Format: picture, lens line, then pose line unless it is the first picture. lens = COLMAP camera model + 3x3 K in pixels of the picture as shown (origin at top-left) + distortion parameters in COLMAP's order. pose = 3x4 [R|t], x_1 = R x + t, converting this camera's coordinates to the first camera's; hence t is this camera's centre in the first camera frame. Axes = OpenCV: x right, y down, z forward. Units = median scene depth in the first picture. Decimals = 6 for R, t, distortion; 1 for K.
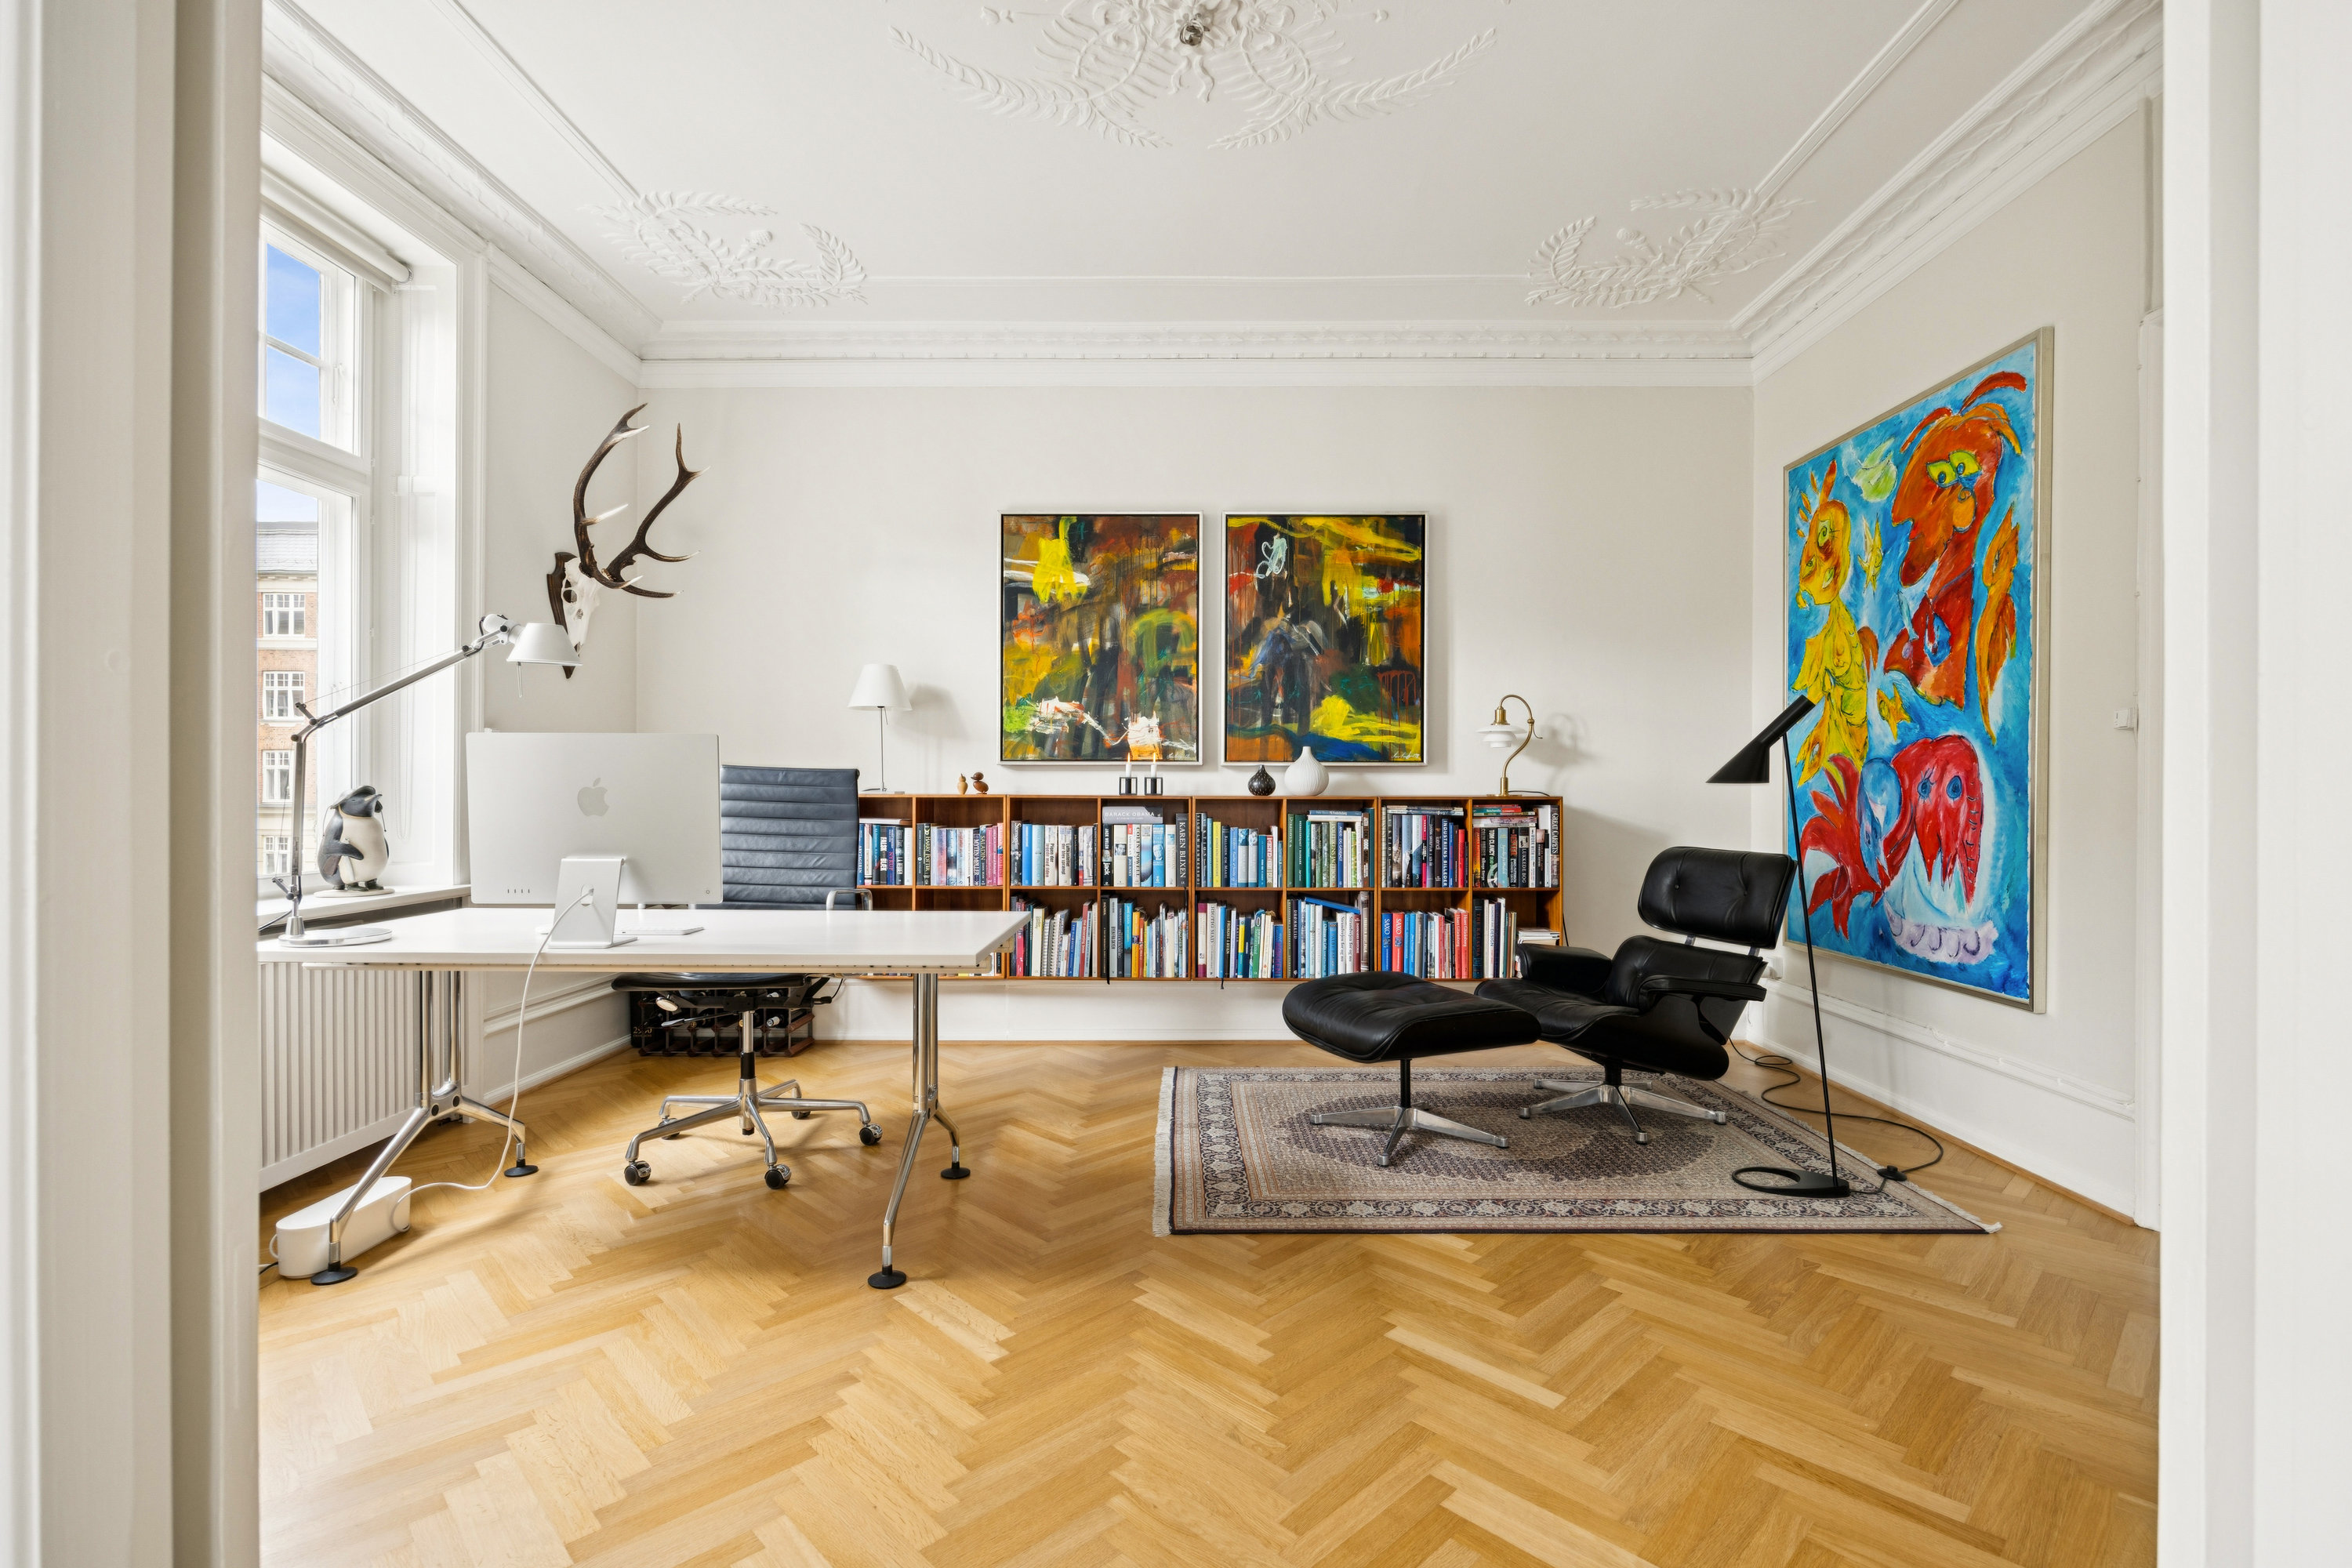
lens RADIAL K [[1091.0, 0, 1219.7], [0, 1091.0, 801.0], [0, 0, 1]] dist [0.000109, -0.000313]
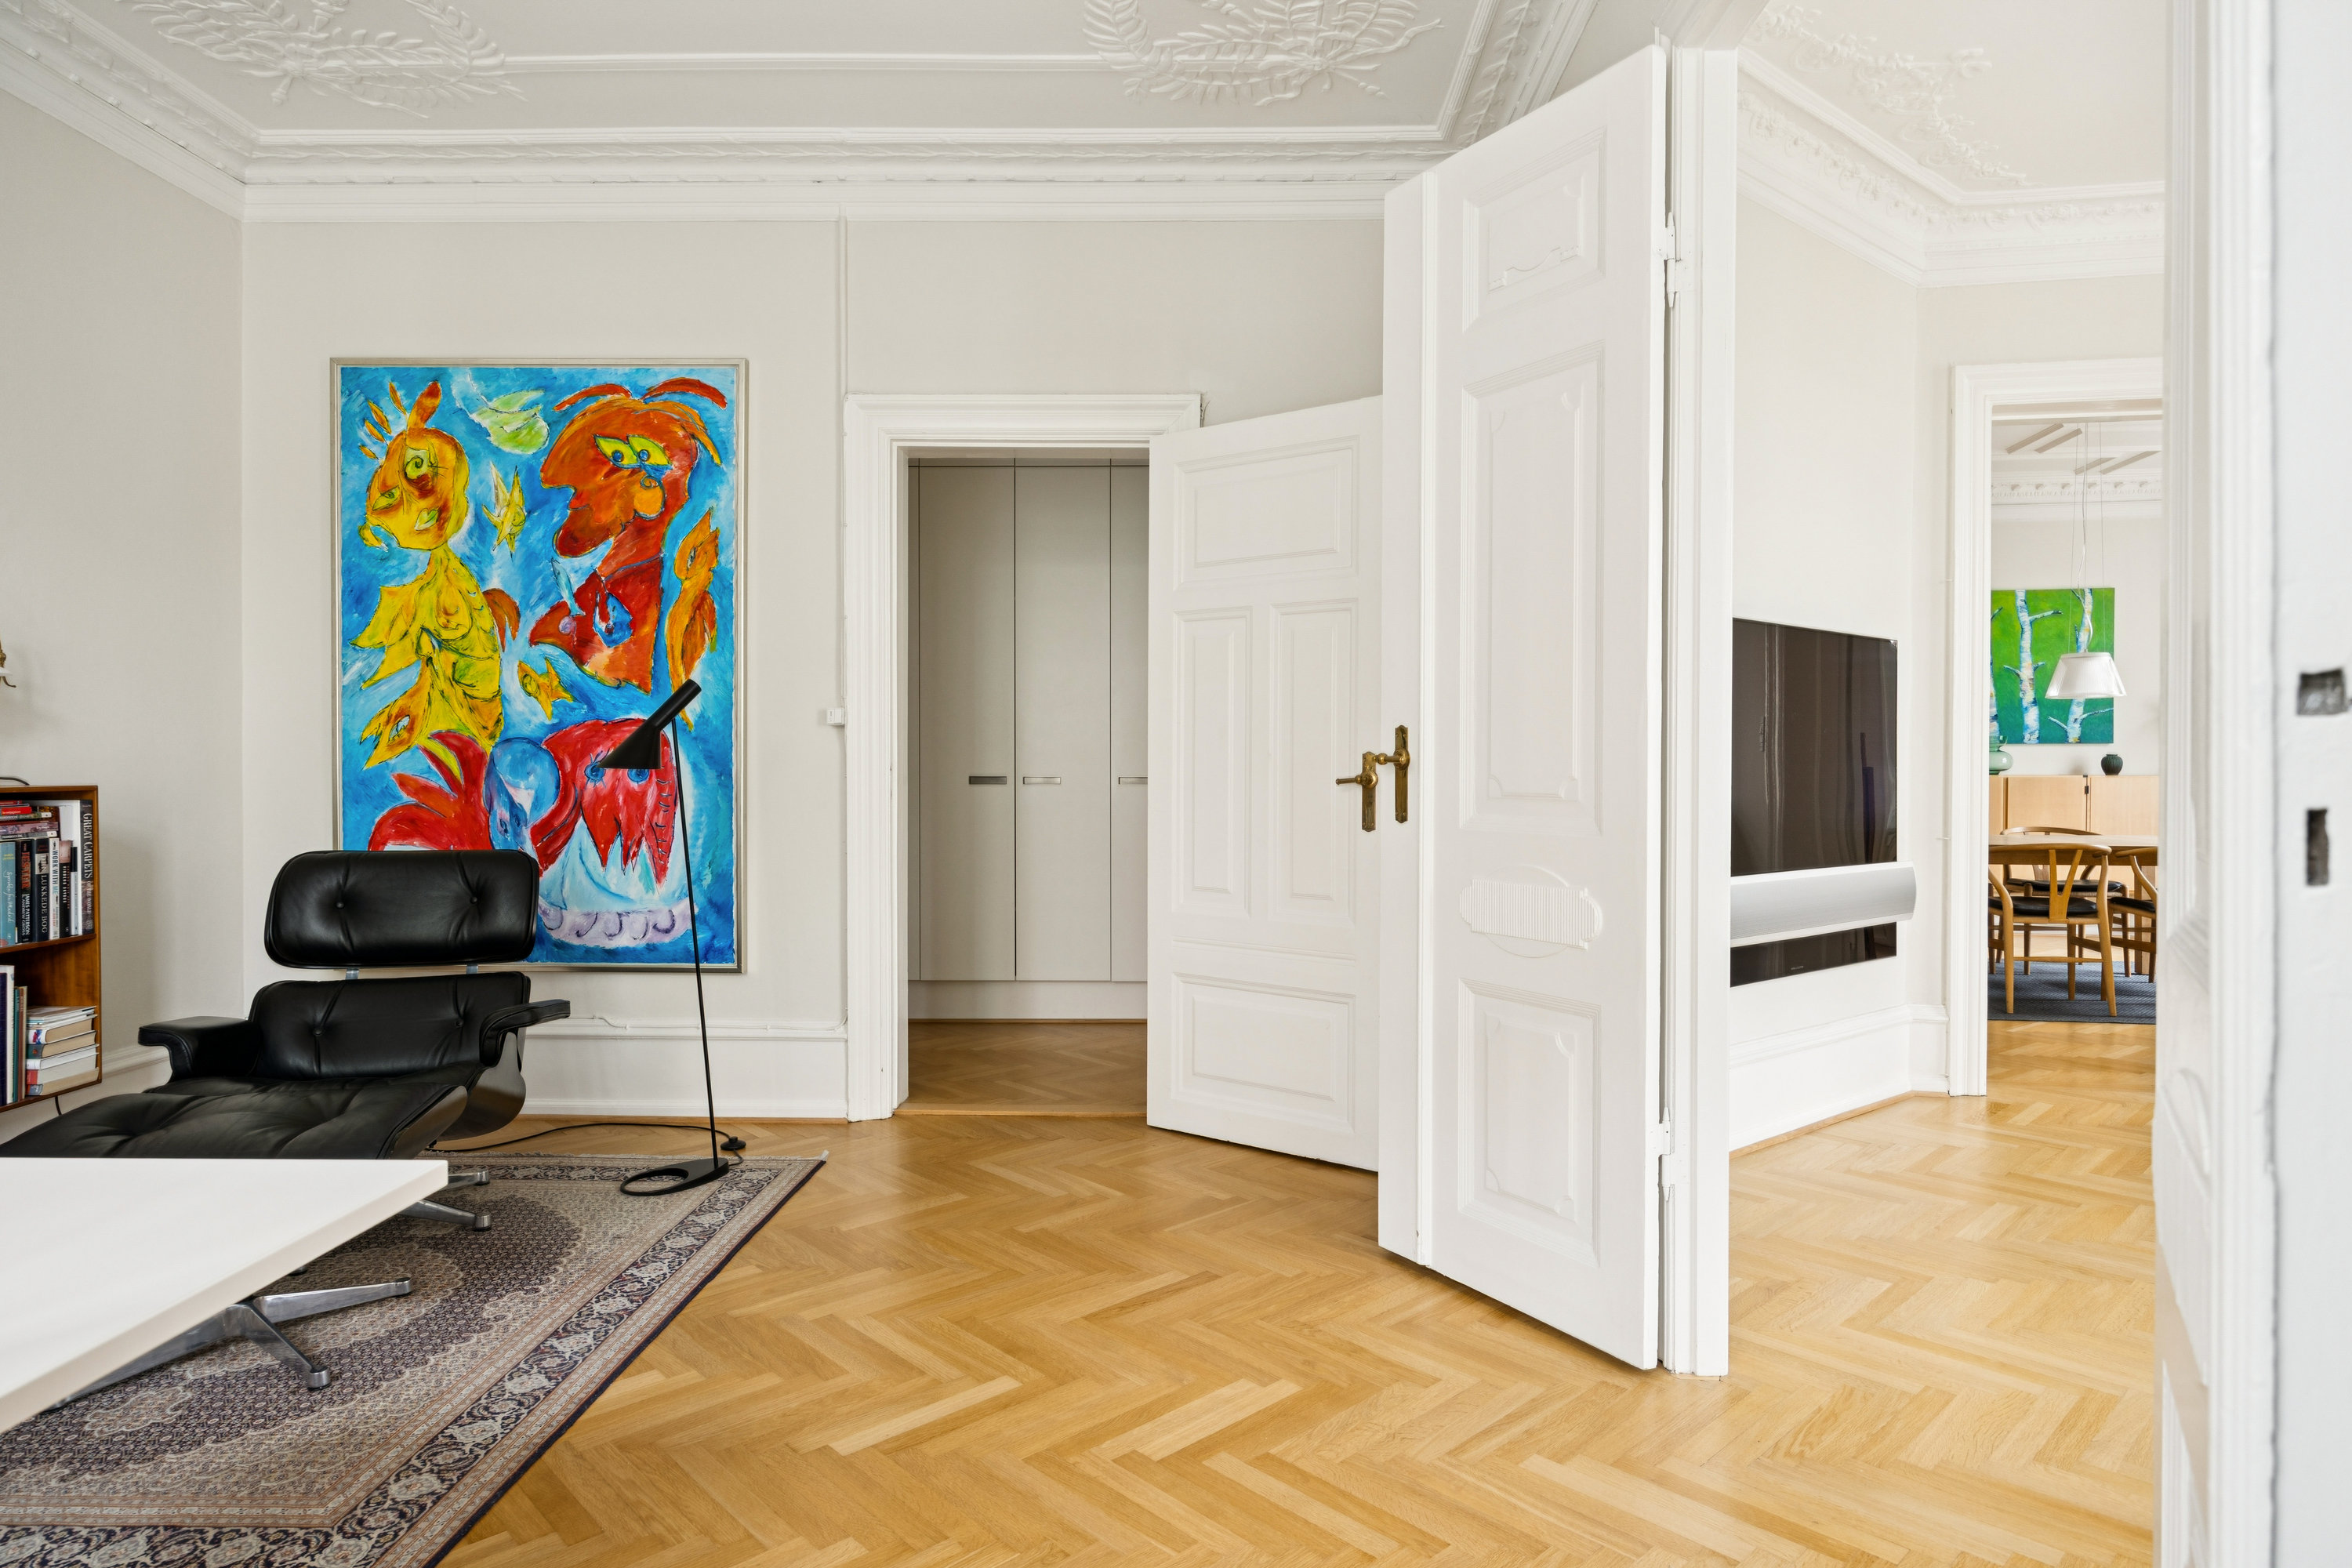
lens RADIAL K [[1338.5, 0, 1172.0], [0, 1338.5, 785.7], [0, 0, 1]] dist [0.003663, -0.000191]
pose [[0.027021, -0.018435, 0.999465, -0.490623], [0.005445, 0.999818, 0.018295, -0.016756], [-0.999620, 0.004948, 0.027117, 0.425535]]
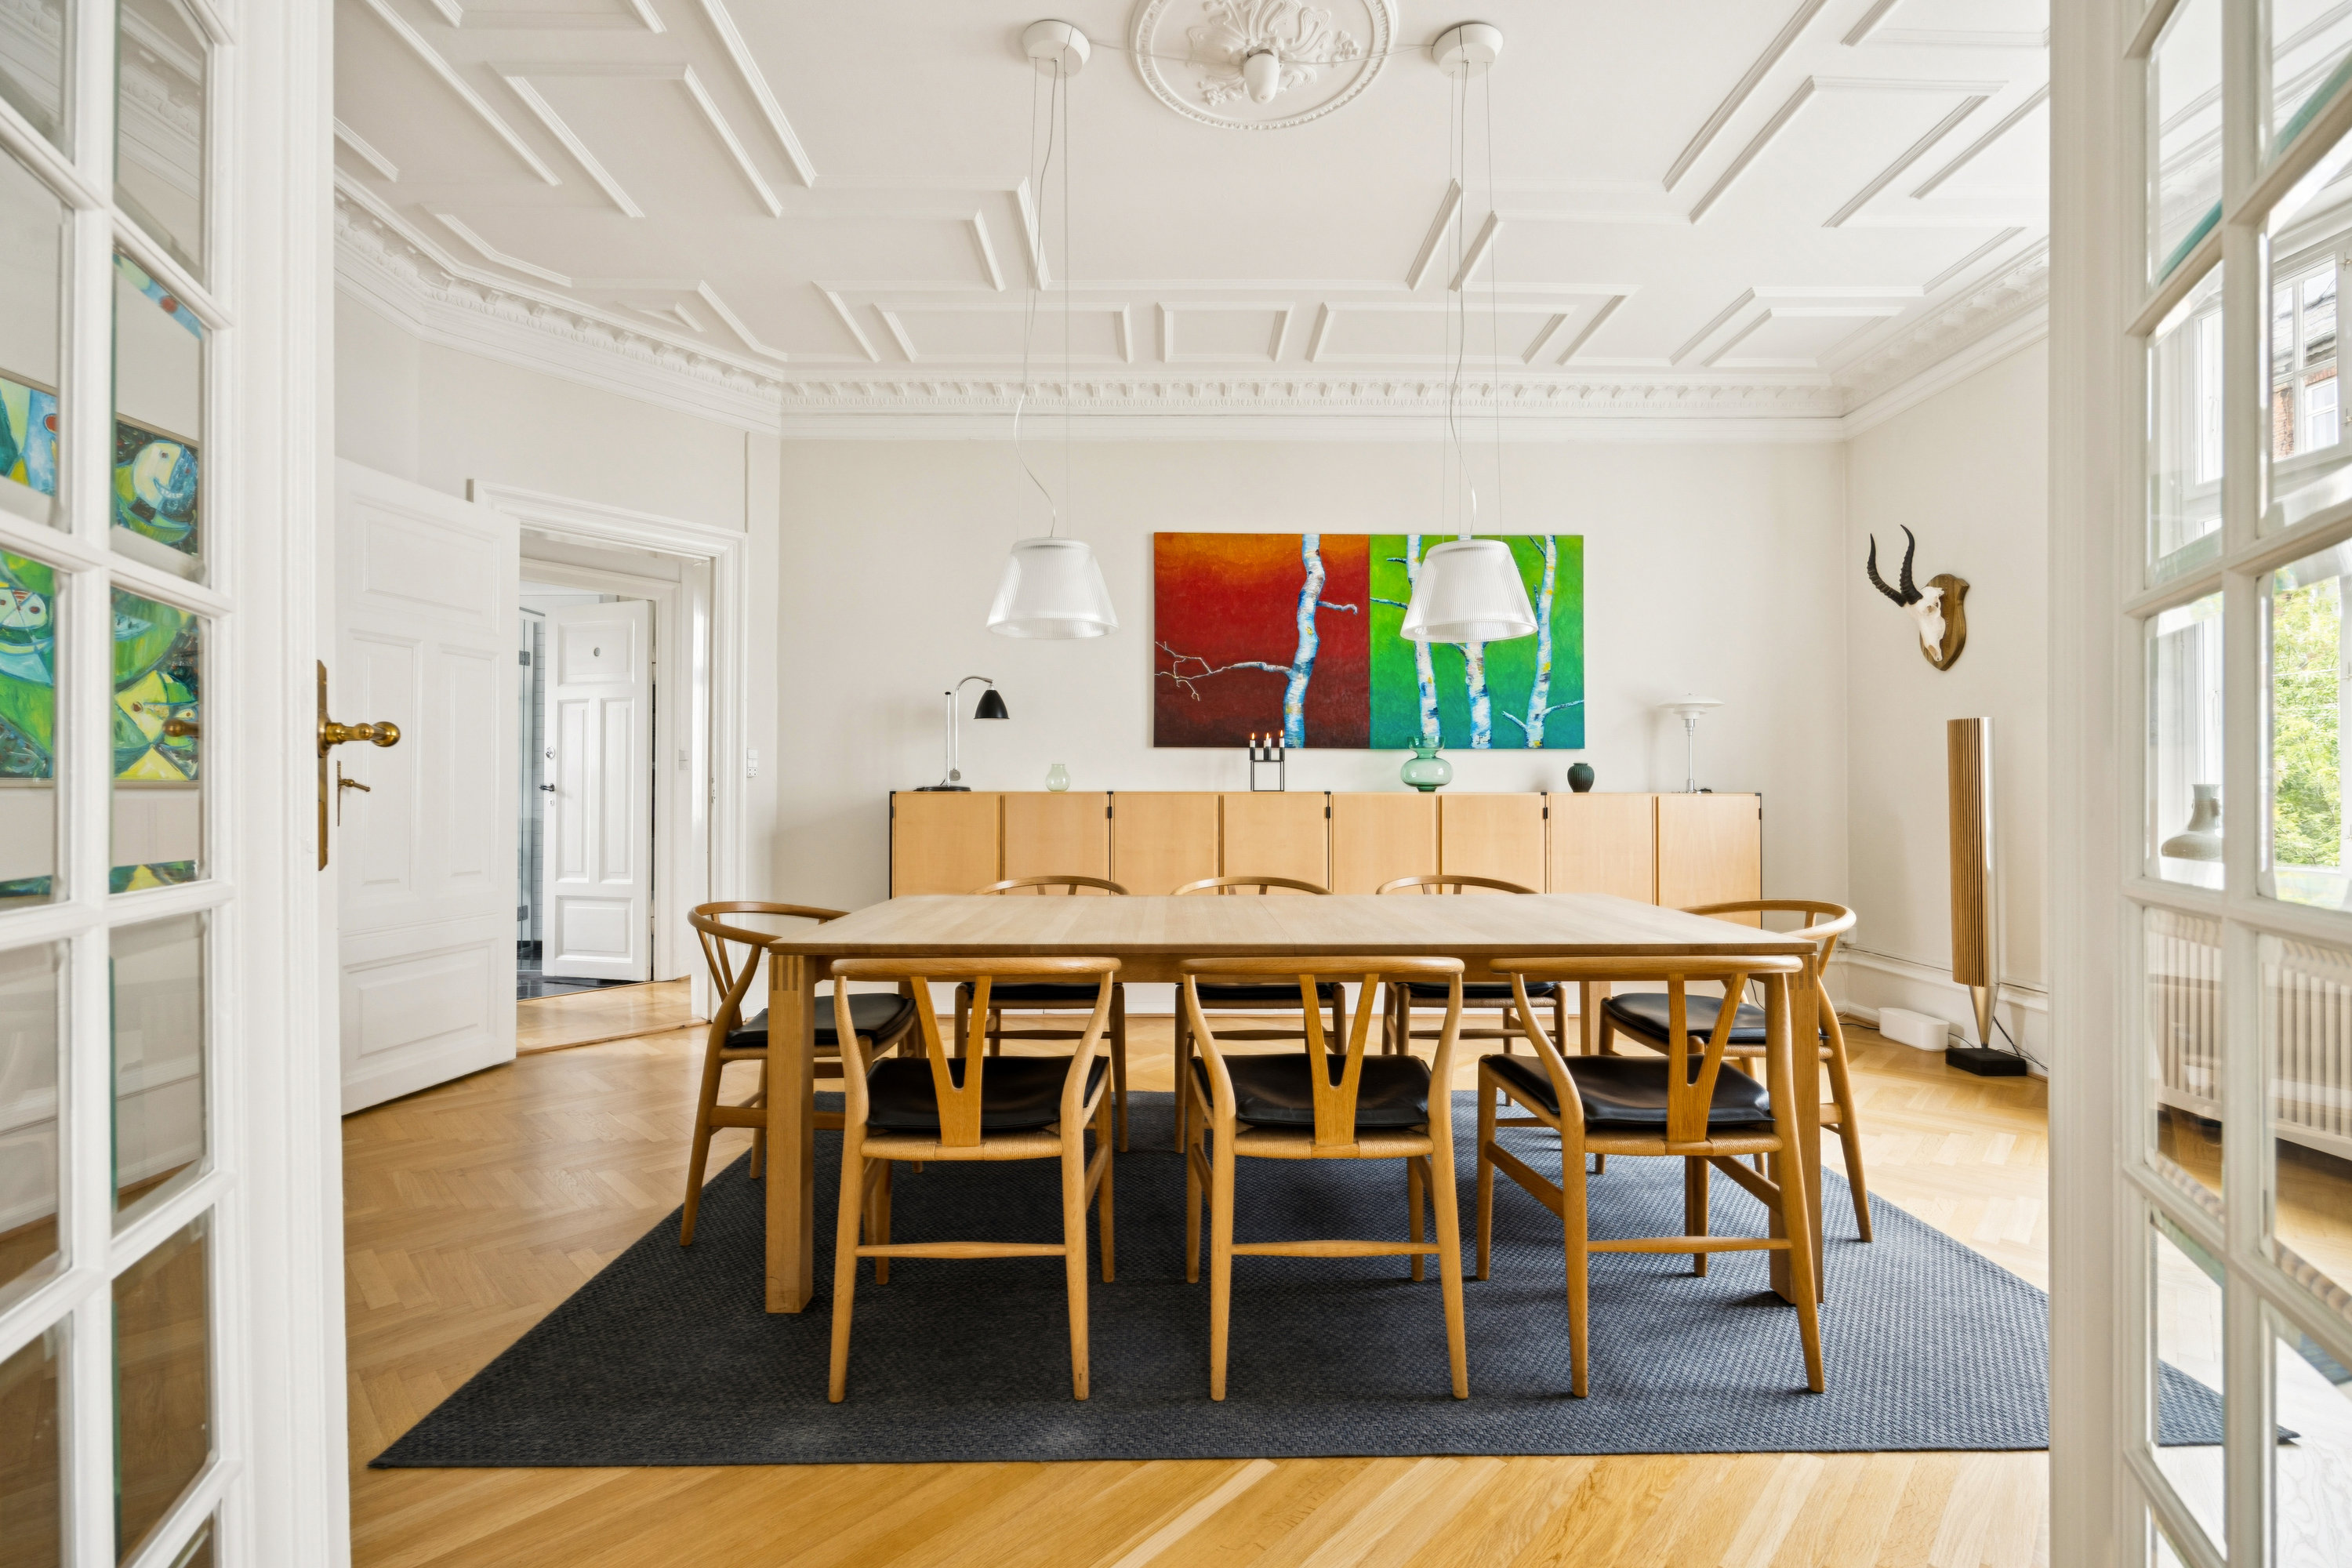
lens RADIAL K [[1041.3, 0, 1179.3], [0, 1041.3, 775.7], [0, 0, 1]] dist [-0.000947, 0.000122]
pose [[-0.147012, 0.008251, 0.989100, 0.664592], [0.004234, 0.999961, -0.007713, 0.003121], [-0.989126, 0.003054, -0.147042, -0.451054]]
